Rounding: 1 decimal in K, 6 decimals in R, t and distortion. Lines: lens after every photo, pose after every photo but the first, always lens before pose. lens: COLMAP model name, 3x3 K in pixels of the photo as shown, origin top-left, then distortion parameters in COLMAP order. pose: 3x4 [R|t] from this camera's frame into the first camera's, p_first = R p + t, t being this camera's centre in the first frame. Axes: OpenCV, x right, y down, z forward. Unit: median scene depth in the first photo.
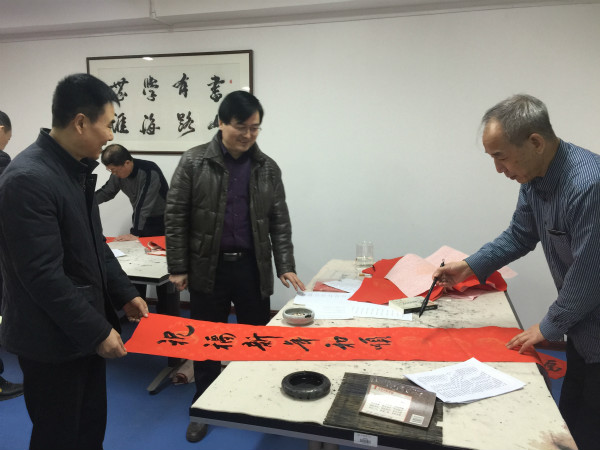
lens RADIAL K [[497.6, 0, 301.6], [0, 497.6, 222.8], [0, 0, 1]] dist [0.079264, -0.103367]
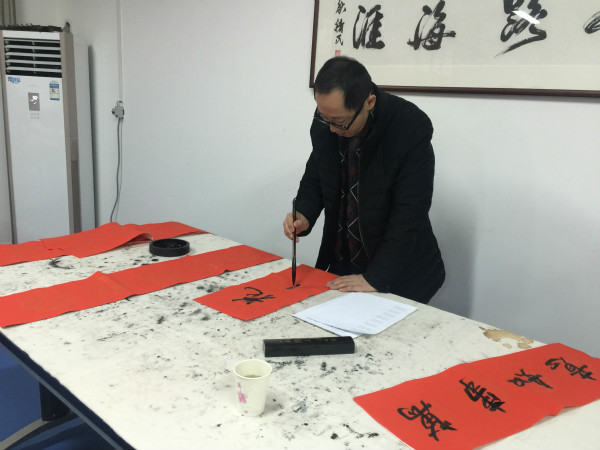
lens RADIAL K [[497.6, 0, 300.5], [0, 497.6, 224.2], [0, 0, 1]] dist [0.079264, -0.103367]
pose [[0.915978, 0.139506, -0.376196, -0.216127], [-0.108111, 0.988744, 0.103425, -0.052708], [0.386390, -0.054064, 0.920750, 0.523134]]
